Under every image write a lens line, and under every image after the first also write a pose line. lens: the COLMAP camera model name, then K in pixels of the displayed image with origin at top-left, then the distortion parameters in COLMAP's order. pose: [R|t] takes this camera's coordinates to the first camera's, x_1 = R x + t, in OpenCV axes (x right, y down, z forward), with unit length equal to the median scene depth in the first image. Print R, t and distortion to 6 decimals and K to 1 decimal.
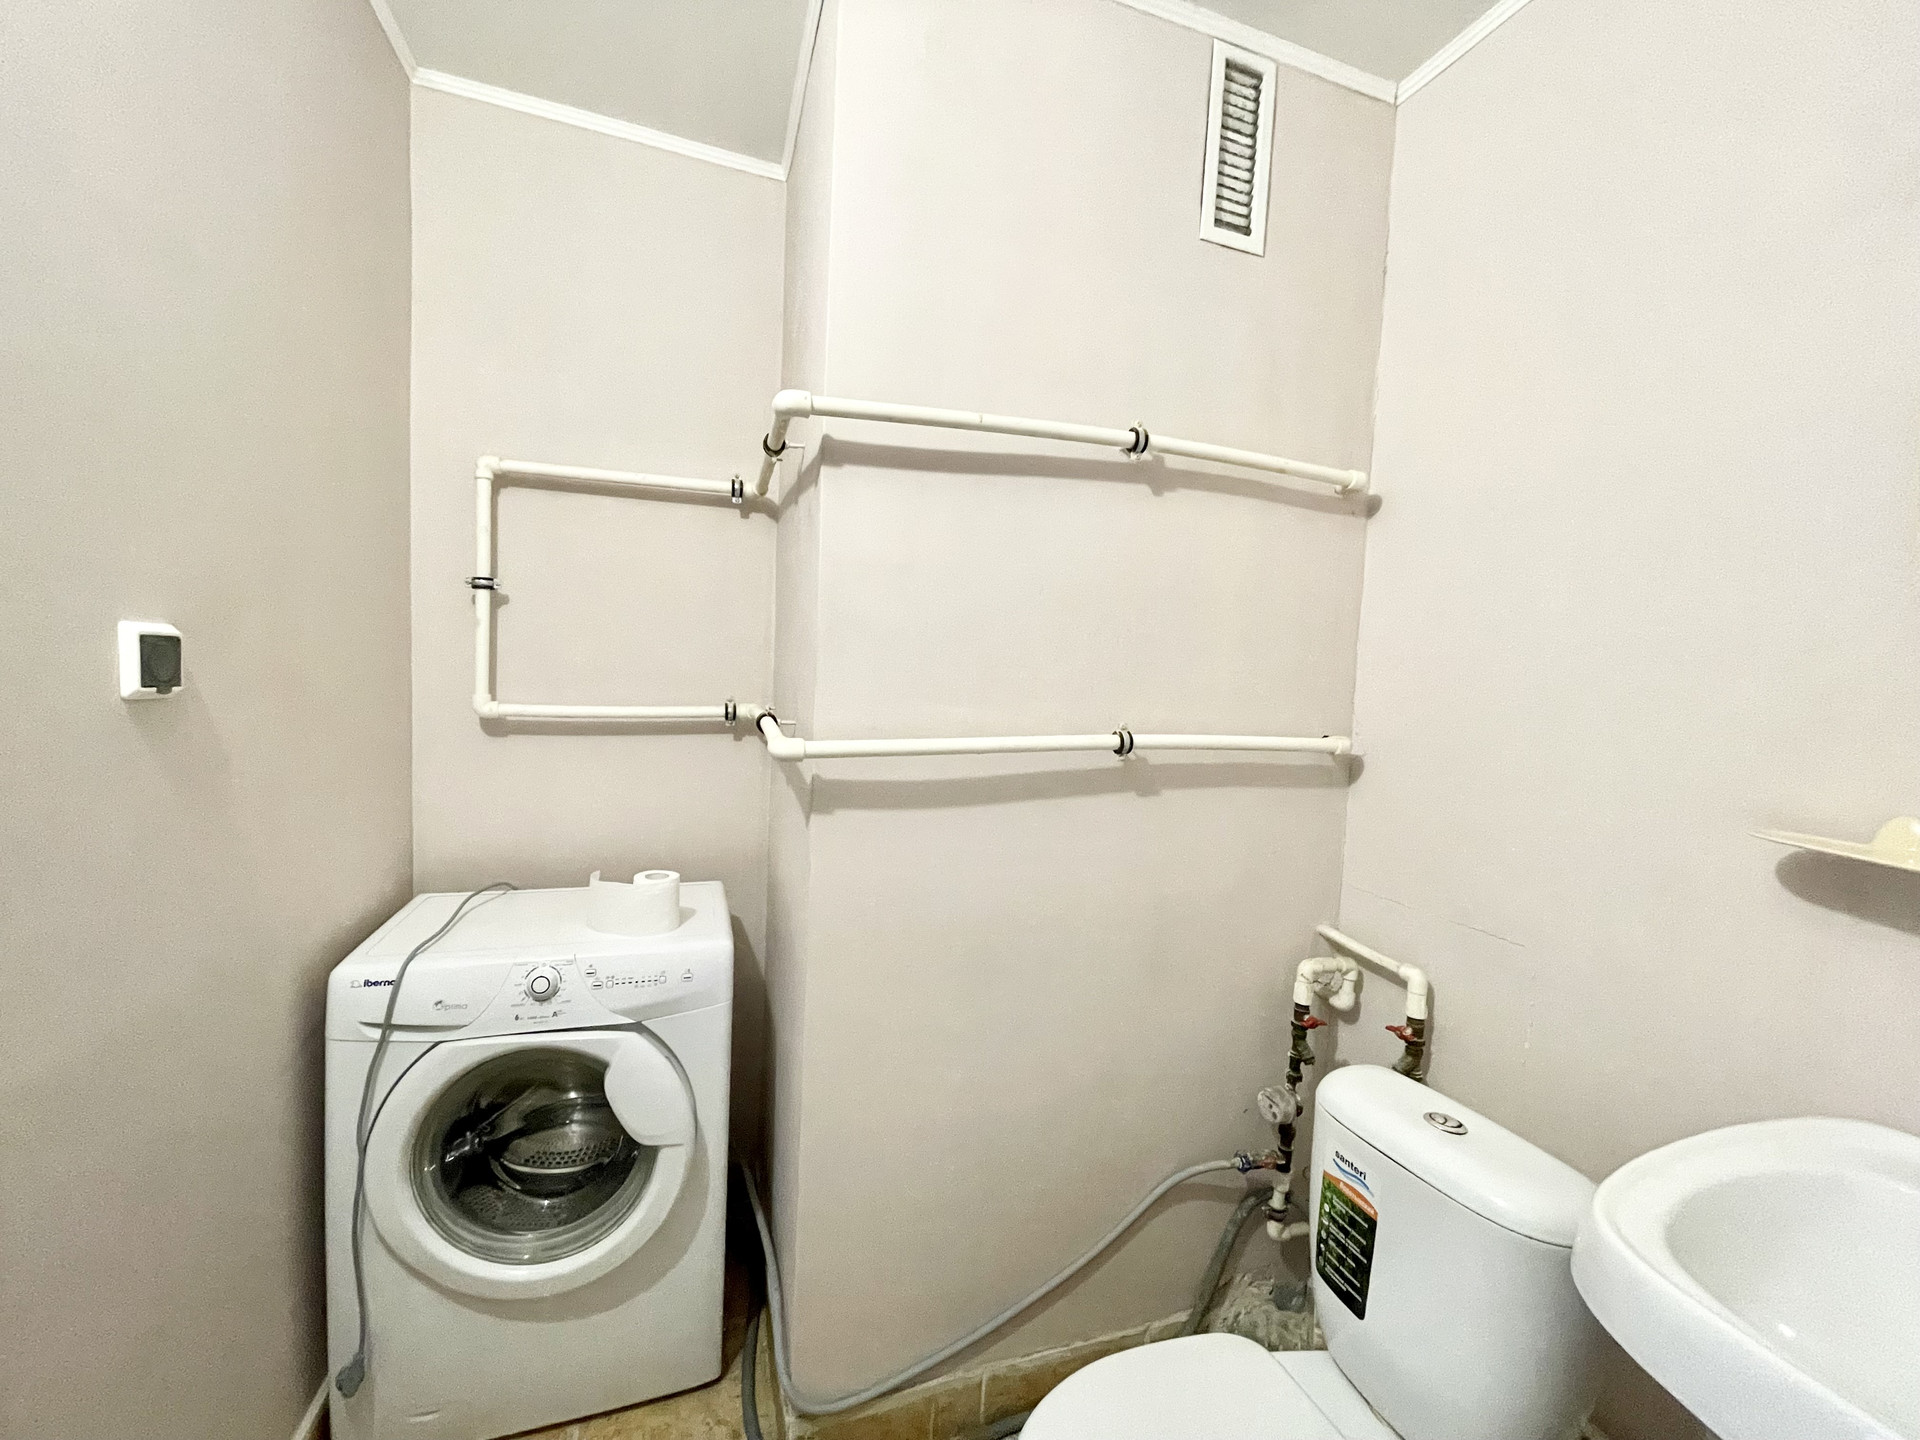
lens RADIAL K [[774.5, 0, 961.2], [0, 774.5, 720.0], [0, 0, 1]] dist [-0.002617, -0.000664]
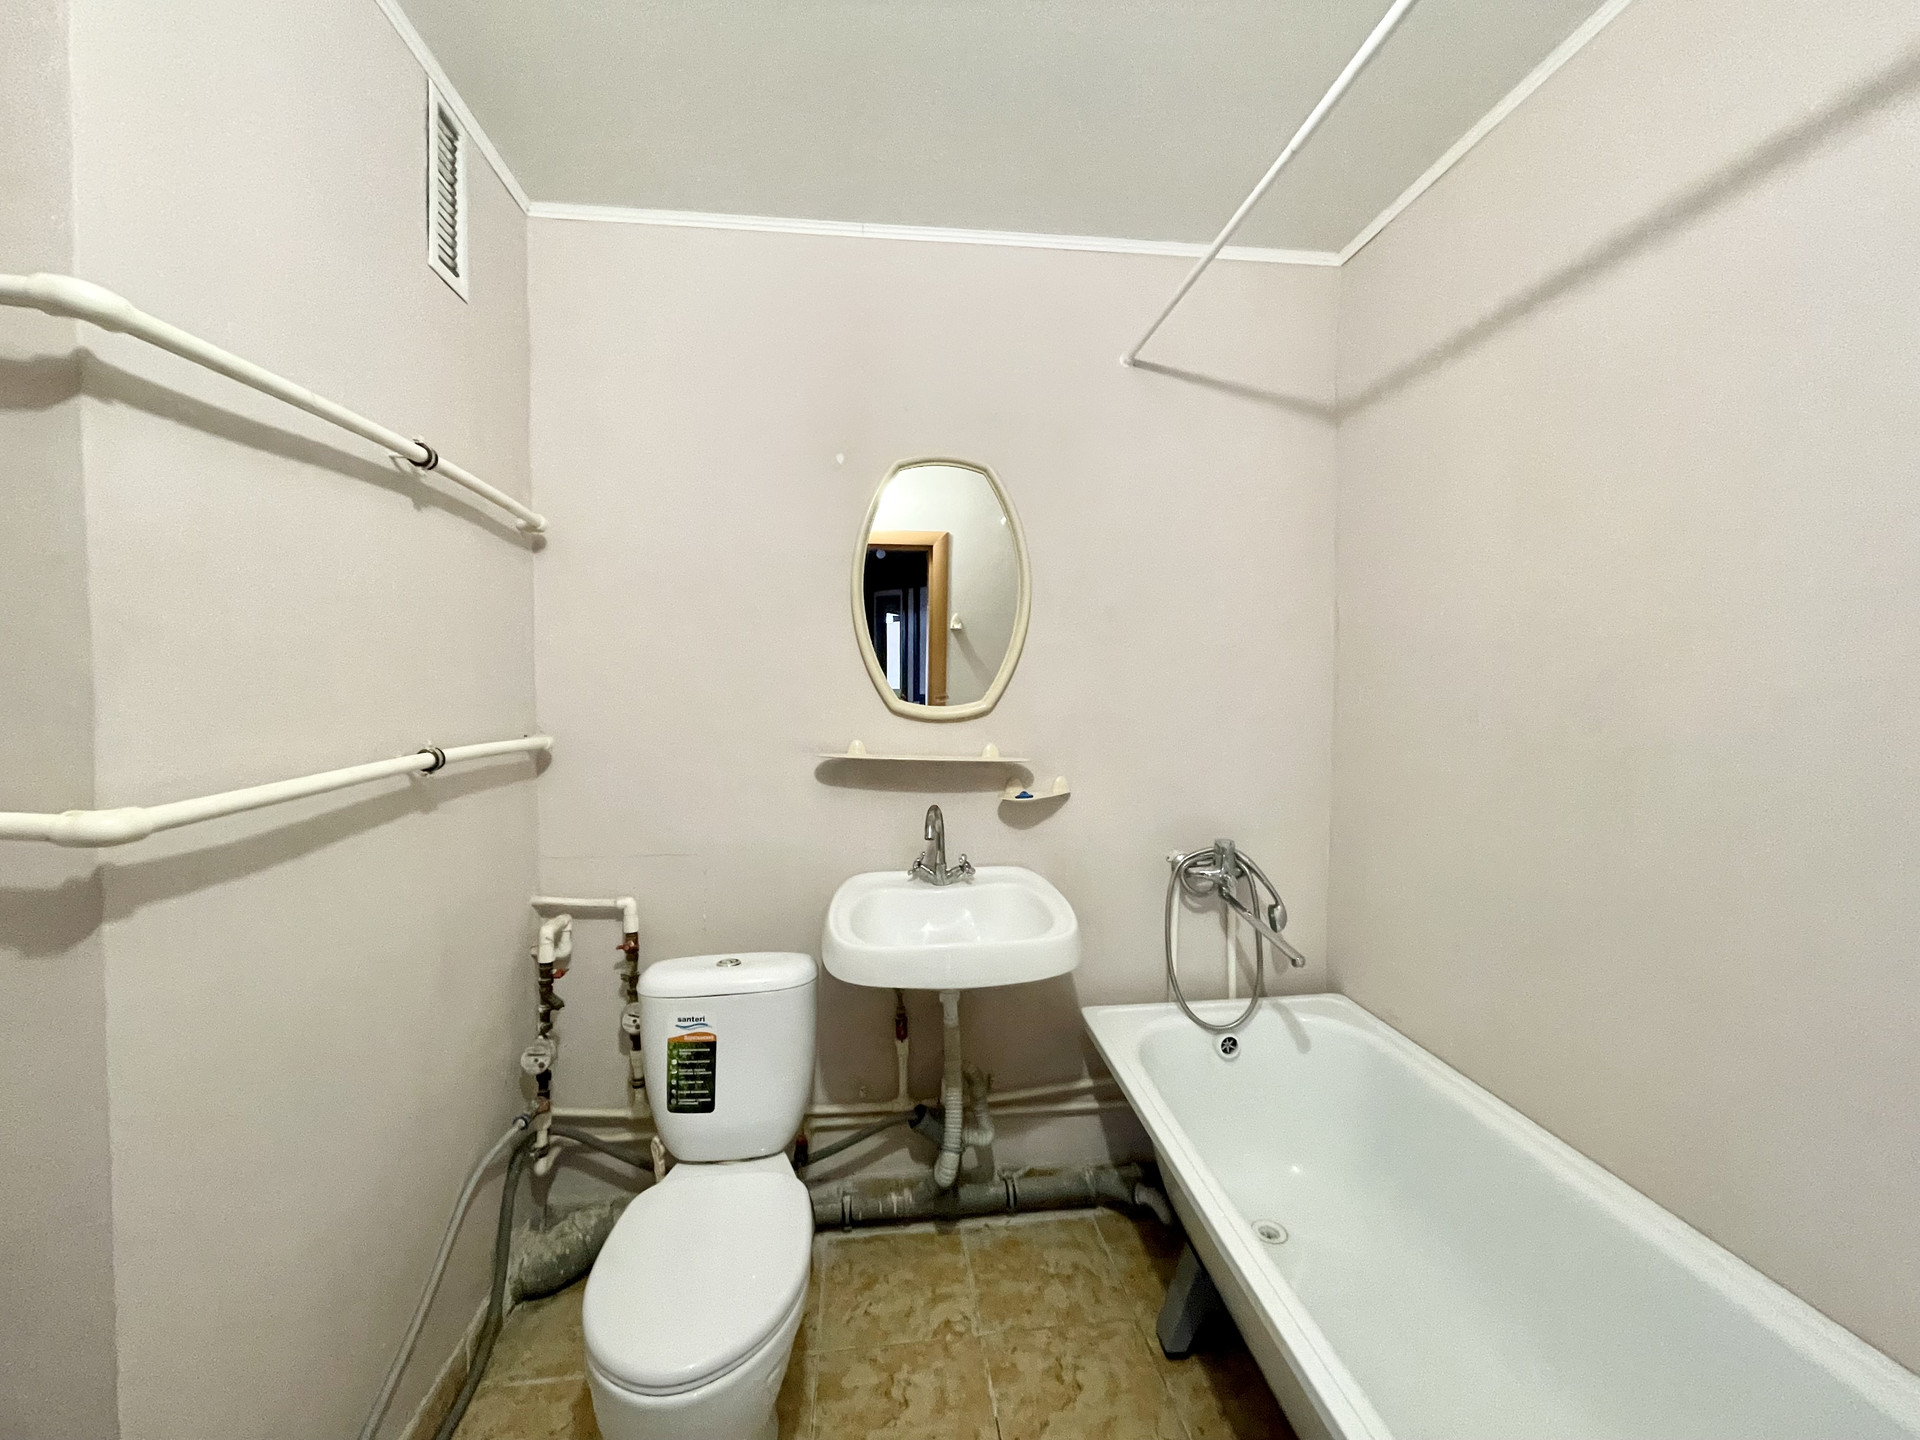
lens RADIAL K [[774.5, 0, 968.6], [0, 774.5, 718.7], [0, 0, 1]] dist [-0.002617, -0.000664]
pose [[0.191409, -0.075674, 0.978589, -0.623345], [0.064976, 0.995813, 0.064296, -0.042238], [-0.979357, 0.051278, 0.195524, 0.132679]]
